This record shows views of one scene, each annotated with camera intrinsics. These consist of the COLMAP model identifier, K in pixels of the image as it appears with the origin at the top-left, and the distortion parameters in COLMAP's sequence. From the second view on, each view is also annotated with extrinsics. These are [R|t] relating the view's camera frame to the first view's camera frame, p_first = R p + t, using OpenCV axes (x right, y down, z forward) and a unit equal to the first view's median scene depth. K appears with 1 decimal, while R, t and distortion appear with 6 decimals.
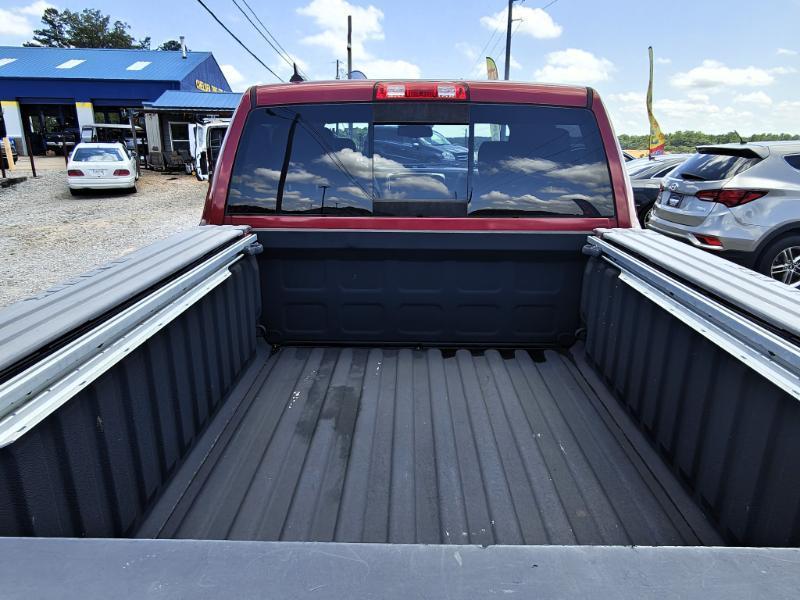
lens RADIAL K [[530.4, 0, 400.0], [0, 530.4, 300.0], [0, 0, 1]] dist [0.001016, 0.001289]
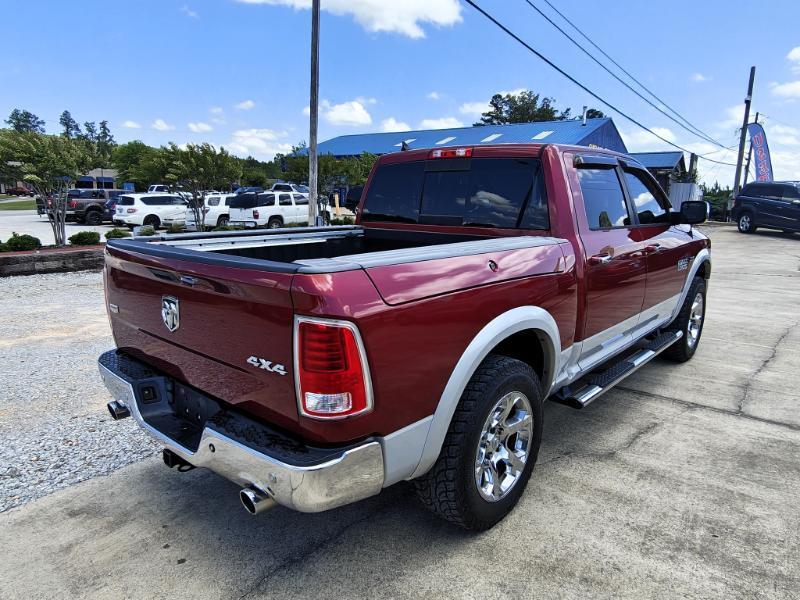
lens RADIAL K [[530.4, 0, 400.0], [0, 530.4, 300.0], [0, 0, 1]] dist [0.001016, 0.001289]
pose [[0.754635, 0.127236, -0.643690, 0.103520], [-0.194826, 0.980226, -0.034648, 0.015469], [0.626553, 0.151554, 0.764502, -0.032140]]
